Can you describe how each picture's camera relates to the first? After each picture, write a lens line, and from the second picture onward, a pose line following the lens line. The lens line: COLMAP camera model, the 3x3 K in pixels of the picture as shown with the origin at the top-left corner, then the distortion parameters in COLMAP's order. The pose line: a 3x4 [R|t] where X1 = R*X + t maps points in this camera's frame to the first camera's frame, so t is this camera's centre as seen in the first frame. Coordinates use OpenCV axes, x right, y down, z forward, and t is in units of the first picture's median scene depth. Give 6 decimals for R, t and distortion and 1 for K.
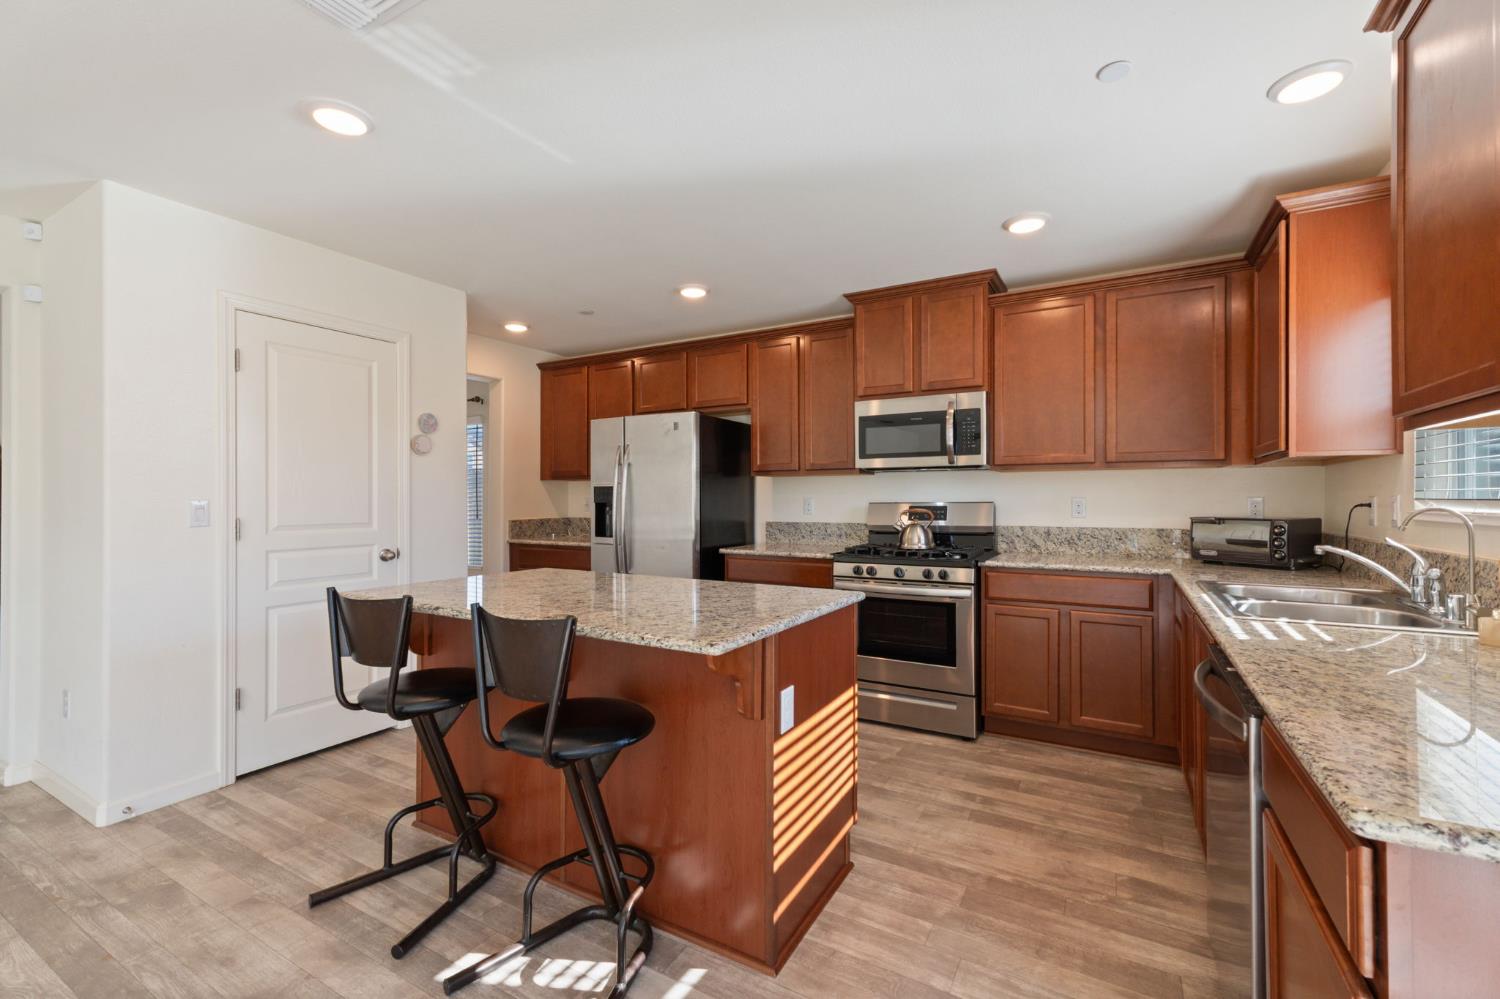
lens RADIAL K [[634.0, 0, 746.3], [0, 634.0, 499.3], [0, 0, 1]] dist [0.006851, -0.001246]
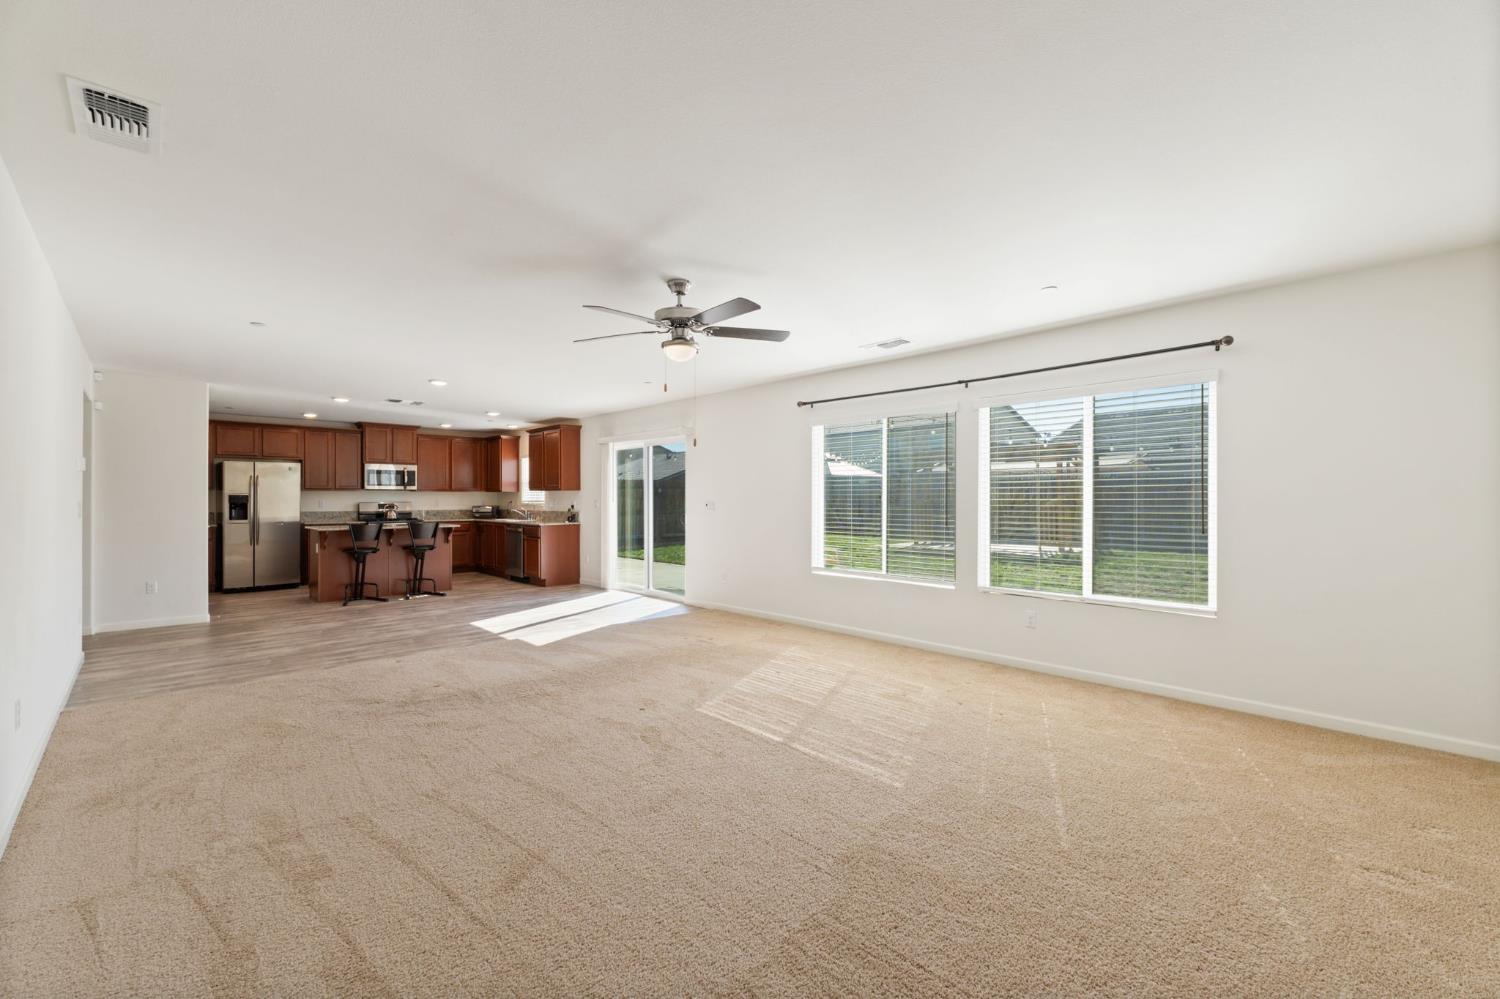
lens RADIAL K [[634.0, 0, 755.1], [0, 634.0, 495.5], [0, 0, 1]] dist [0.006851, -0.001246]
pose [[0.278603, 0.007791, 0.960375, -2.051469], [0.002290, 0.999959, -0.008777, 0.003658], [-0.960404, 0.004644, 0.278574, -1.371332]]
